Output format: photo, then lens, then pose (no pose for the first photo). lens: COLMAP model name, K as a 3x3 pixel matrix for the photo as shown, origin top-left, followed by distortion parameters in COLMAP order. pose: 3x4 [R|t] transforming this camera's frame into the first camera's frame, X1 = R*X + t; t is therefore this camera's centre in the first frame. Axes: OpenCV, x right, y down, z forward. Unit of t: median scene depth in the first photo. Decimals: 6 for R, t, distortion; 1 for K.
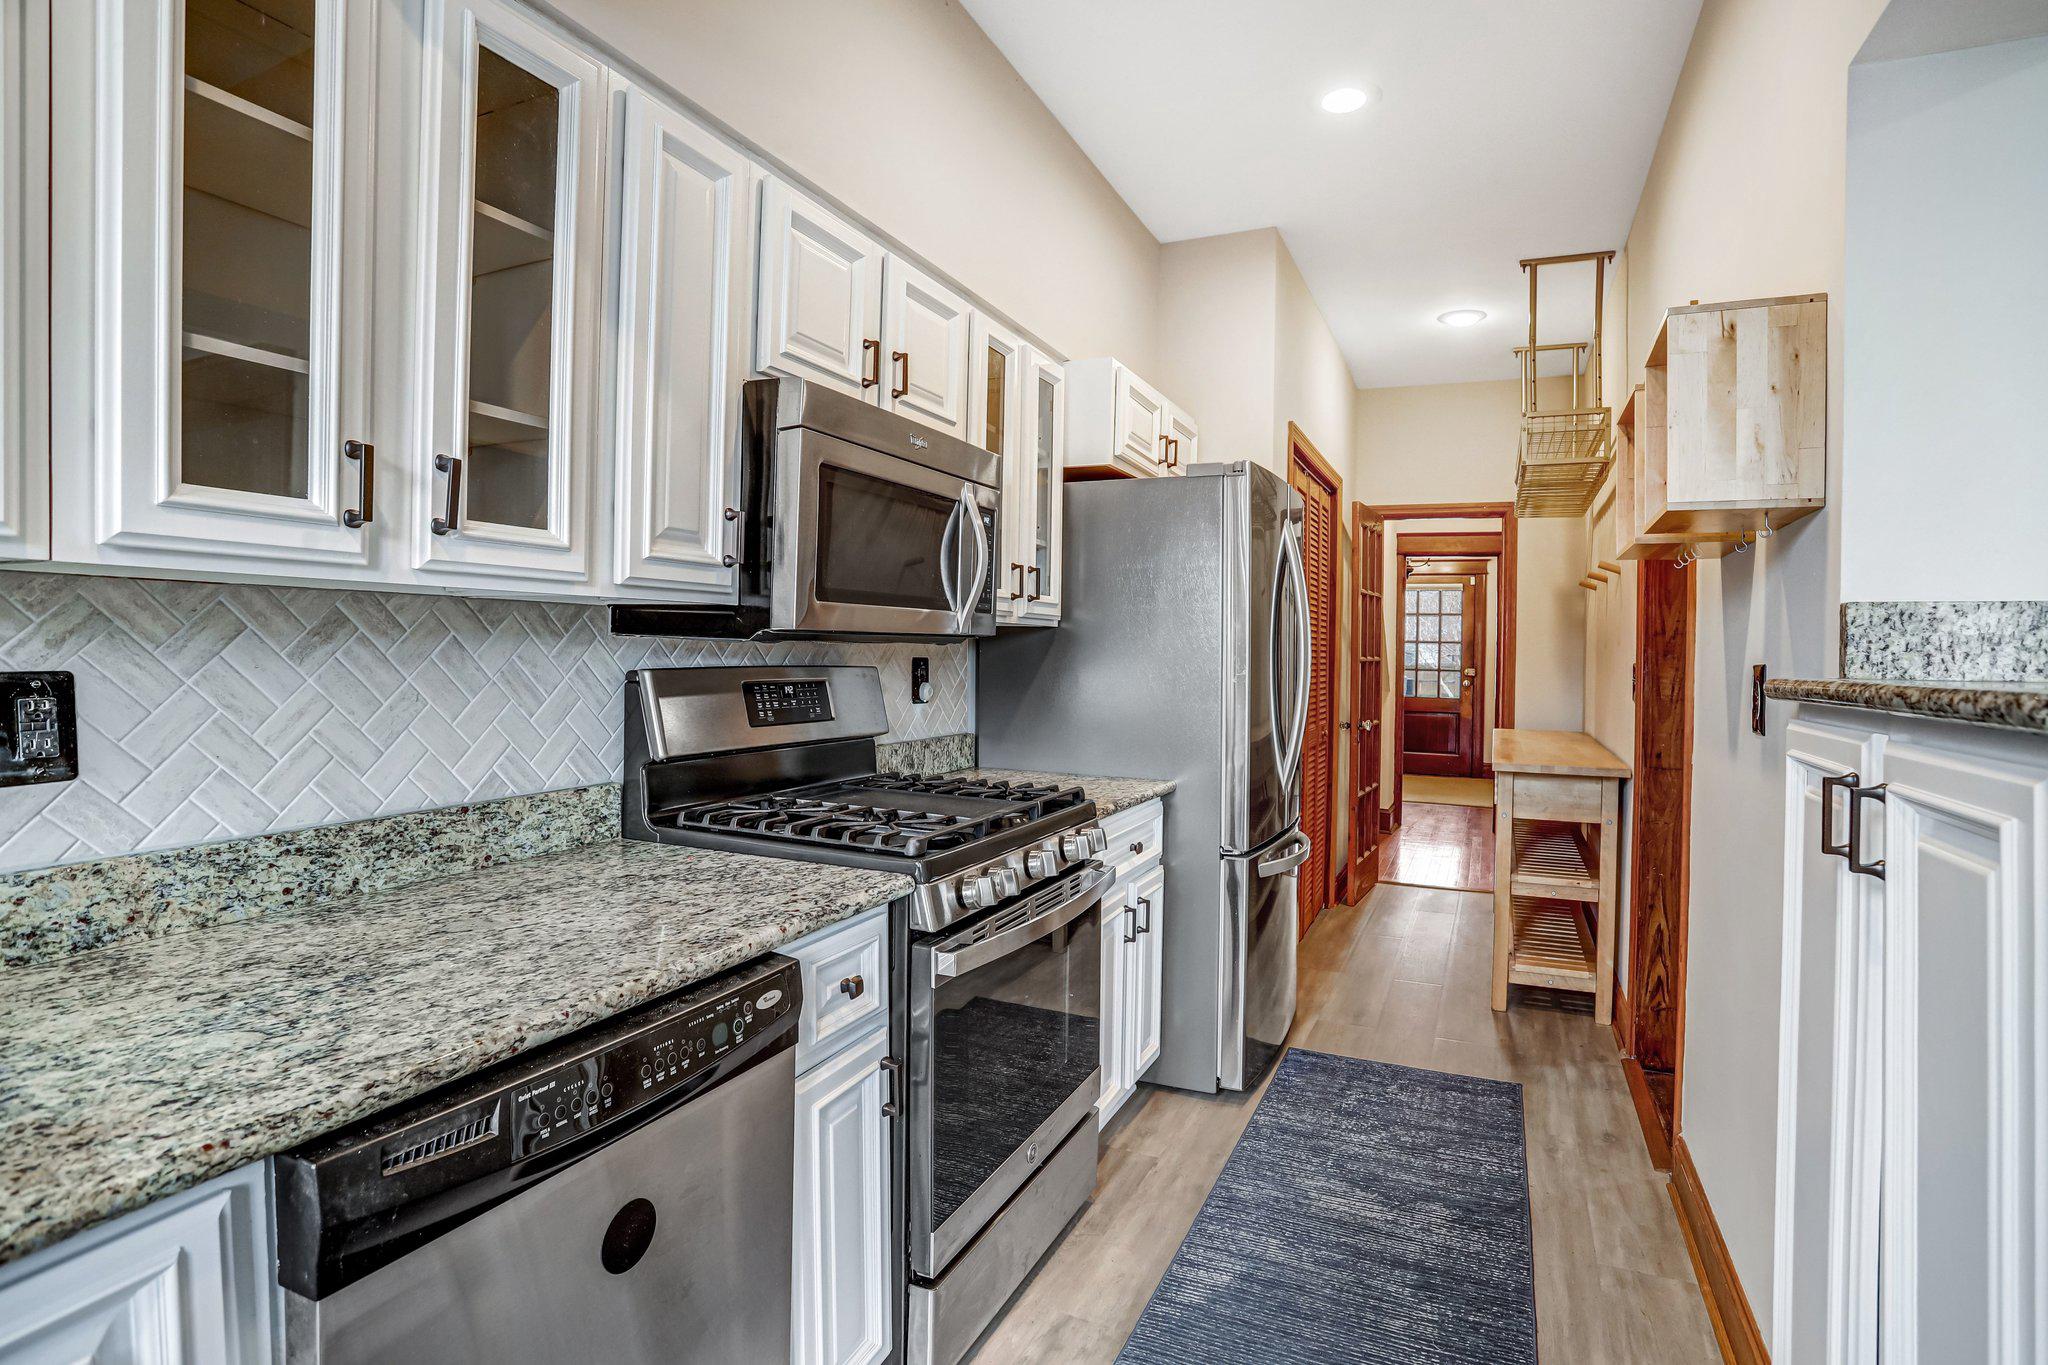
lens RADIAL K [[1055.6, 0, 1016.1], [0, 1055.6, 664.6], [0, 0, 1]] dist [-0.028380, 0.000574]
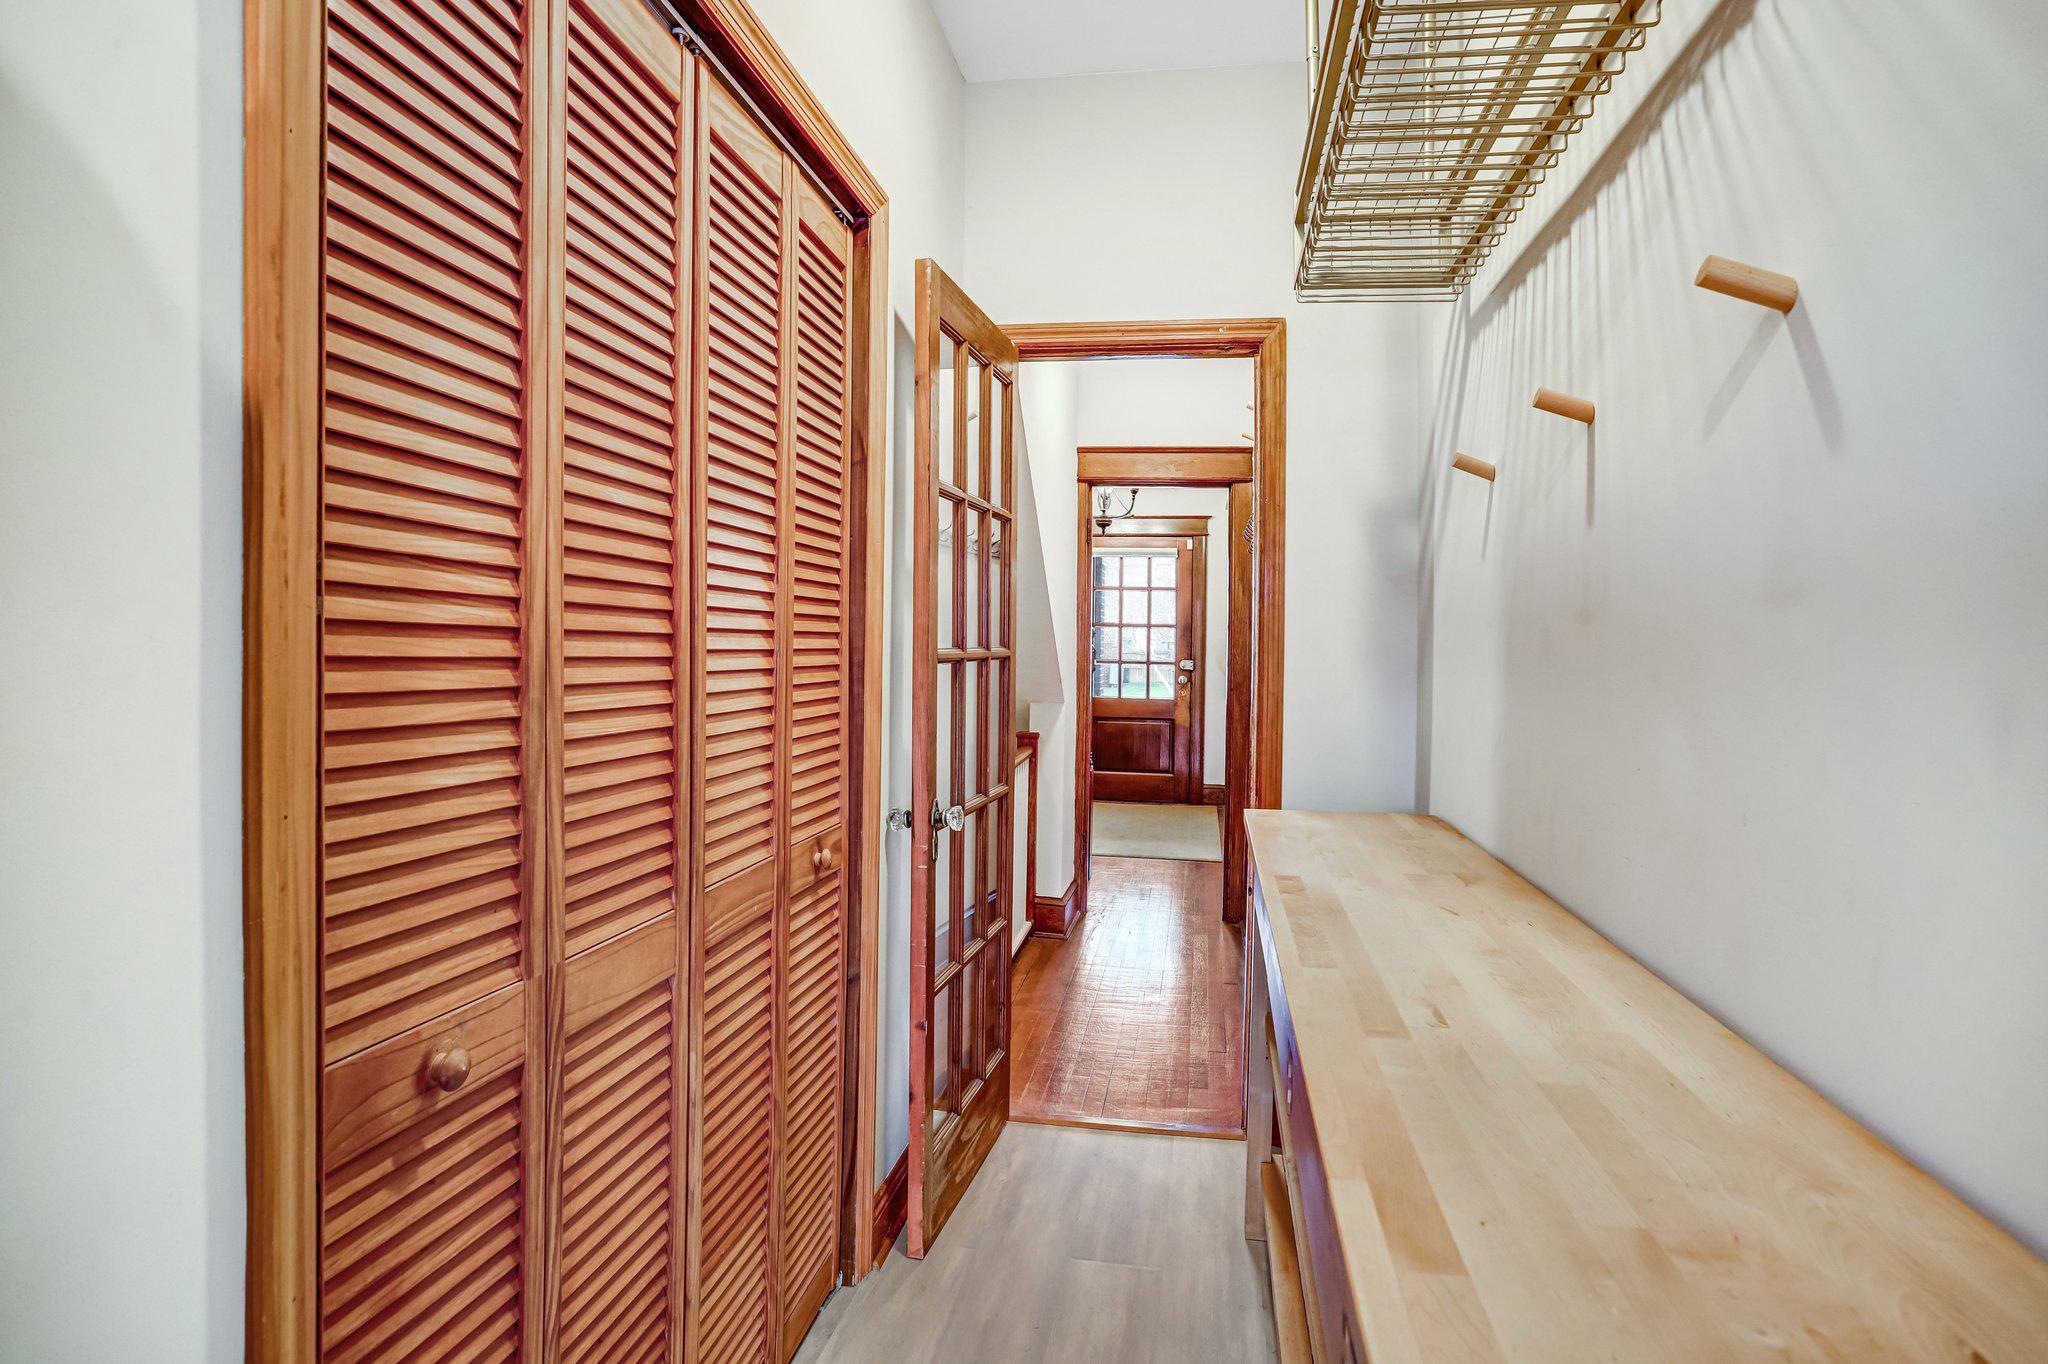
lens RADIAL K [[1055.6, 0, 1033.1], [0, 1055.6, 668.9], [0, 0, 1]] dist [-0.028380, 0.000574]
pose [[0.965295, -0.004793, 0.261119, 0.132621], [0.000647, 0.999872, 0.015961, -0.002868], [-0.261162, -0.015238, 0.965175, 0.308962]]
